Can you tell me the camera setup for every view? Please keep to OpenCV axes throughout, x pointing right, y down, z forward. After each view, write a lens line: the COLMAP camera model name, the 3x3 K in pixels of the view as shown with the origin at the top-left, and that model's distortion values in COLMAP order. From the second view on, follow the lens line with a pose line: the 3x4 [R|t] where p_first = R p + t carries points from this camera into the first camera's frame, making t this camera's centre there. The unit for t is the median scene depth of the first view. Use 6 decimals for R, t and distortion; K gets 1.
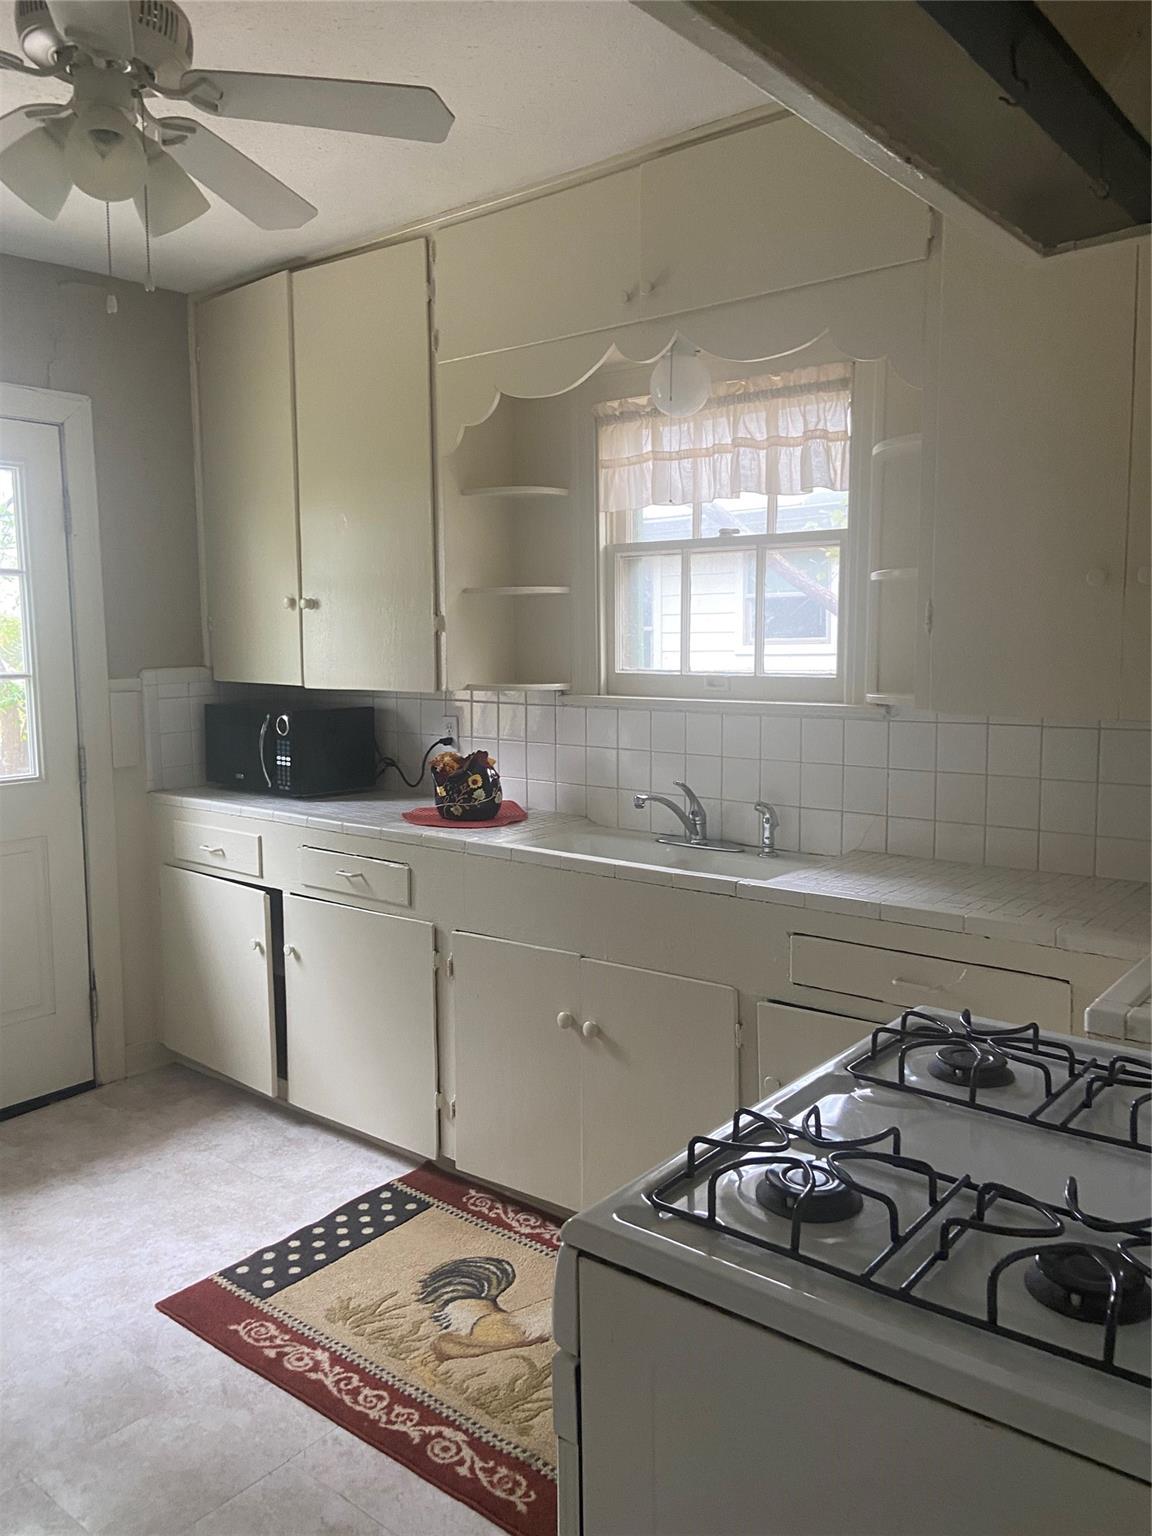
lens RADIAL K [[1158.5, 0, 576.0], [0, 1158.5, 768.0], [0, 0, 1]] dist [0.124201, -0.145212]
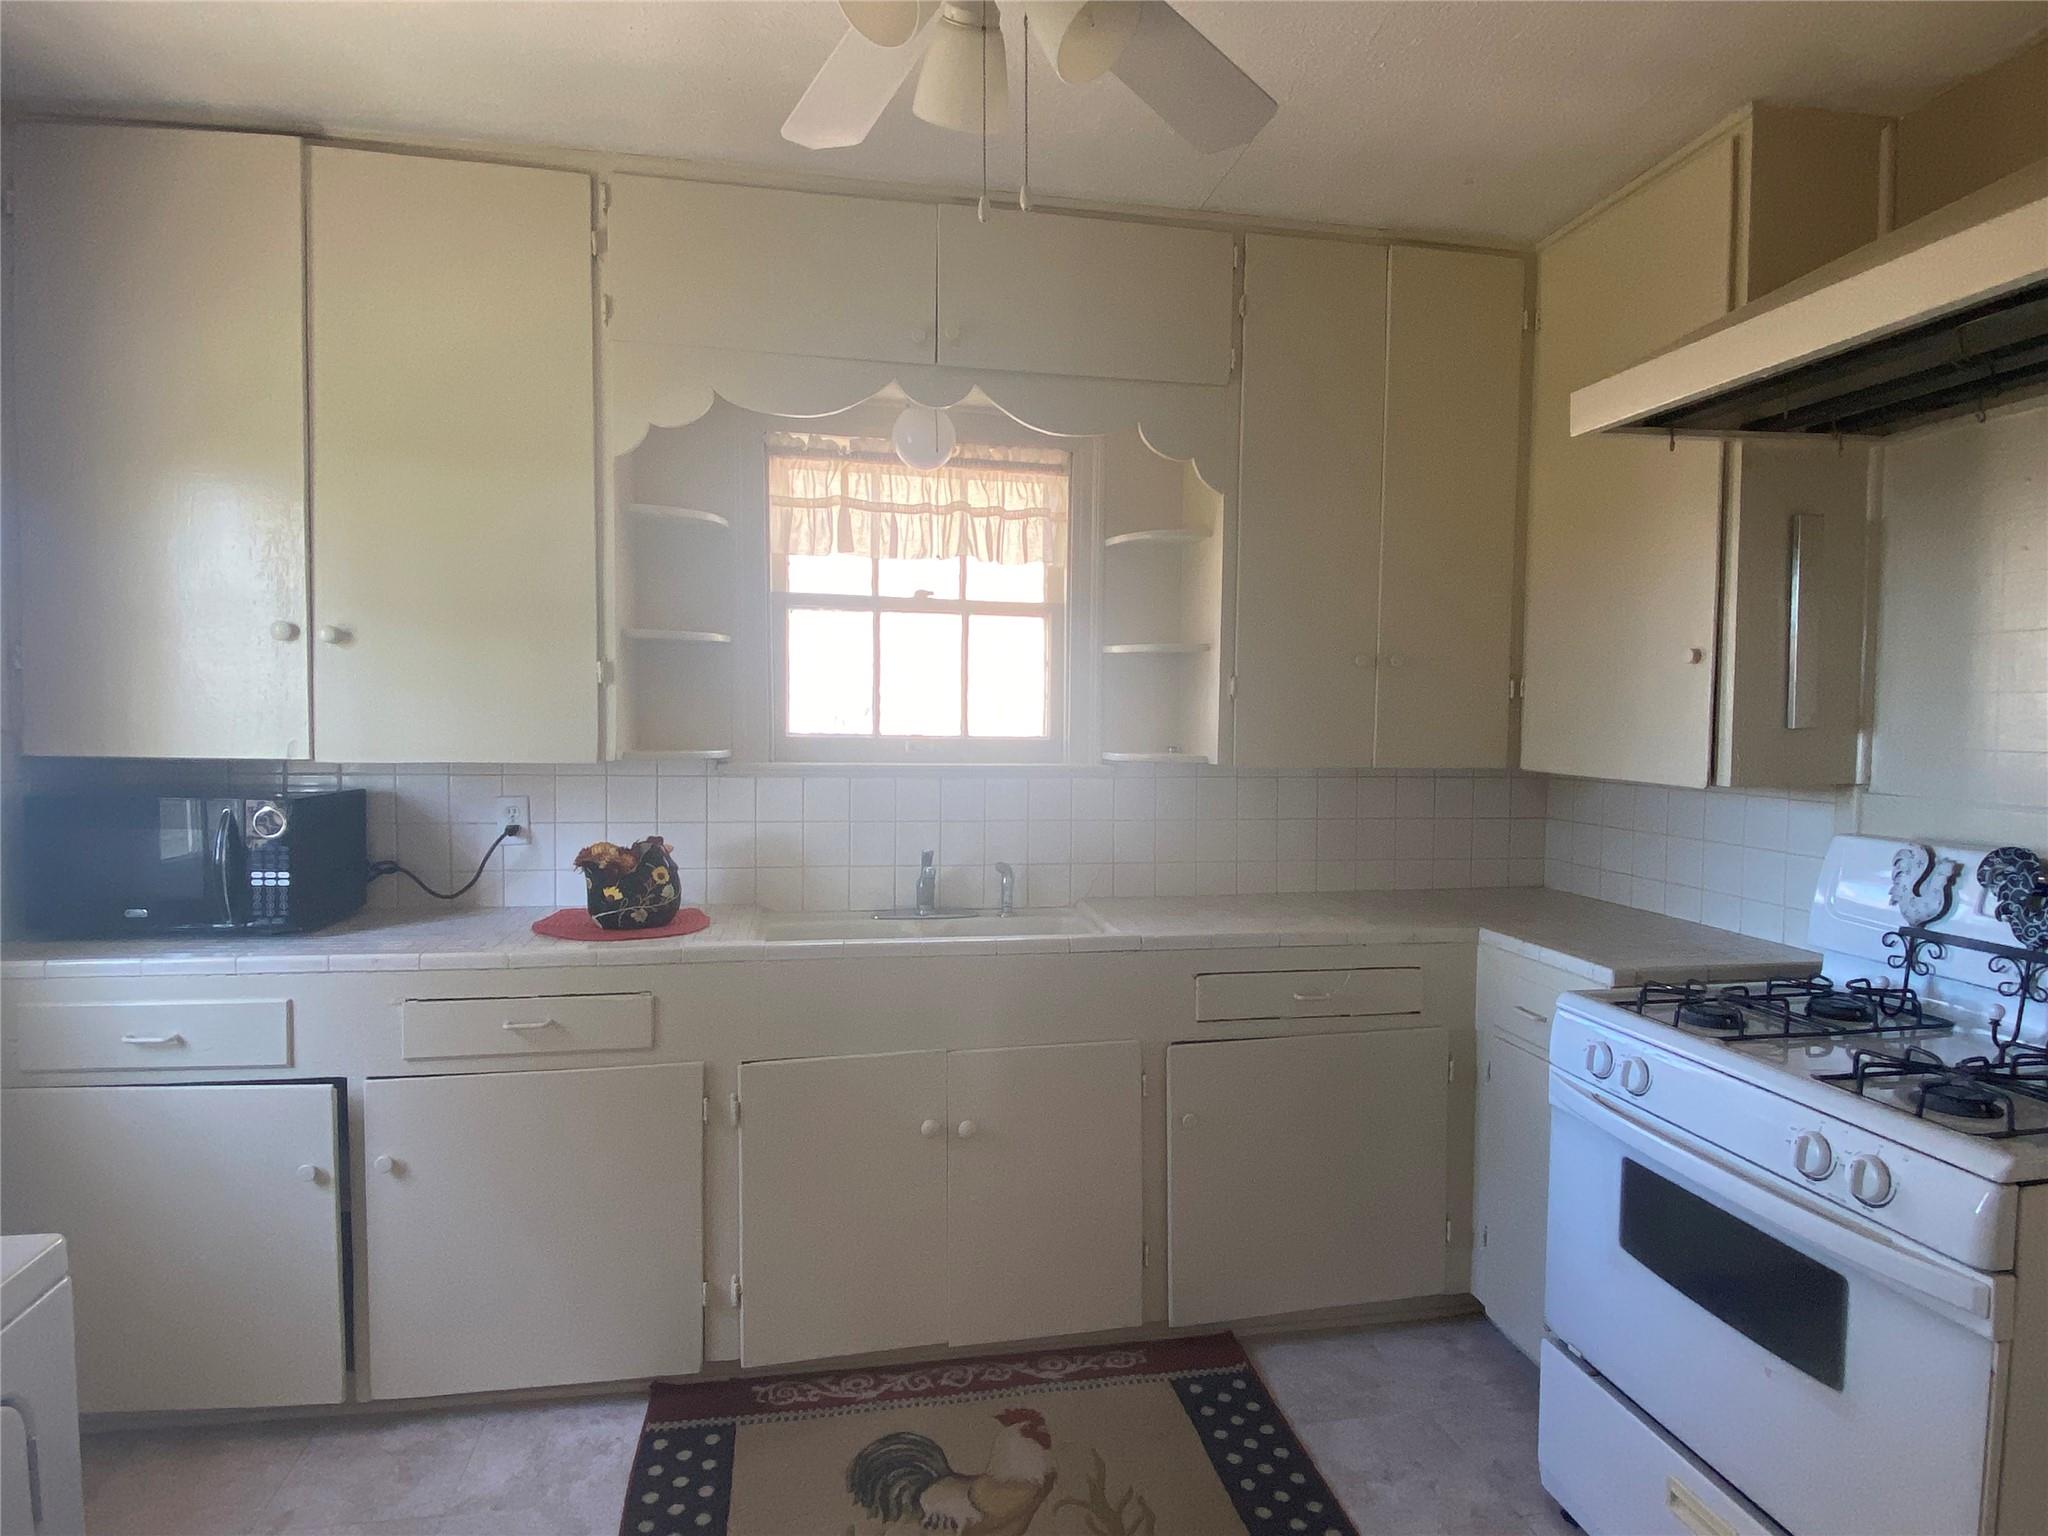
lens RADIAL K [[1132.8, 0, 1023.1], [0, 1132.8, 774.6], [0, 0, 1]] dist [0.017042, -0.001817]
pose [[0.643661, -0.030674, 0.764696, -0.532159], [0.069254, 0.997431, -0.018284, -0.026267], [-0.762171, 0.064727, 0.644132, 0.328461]]
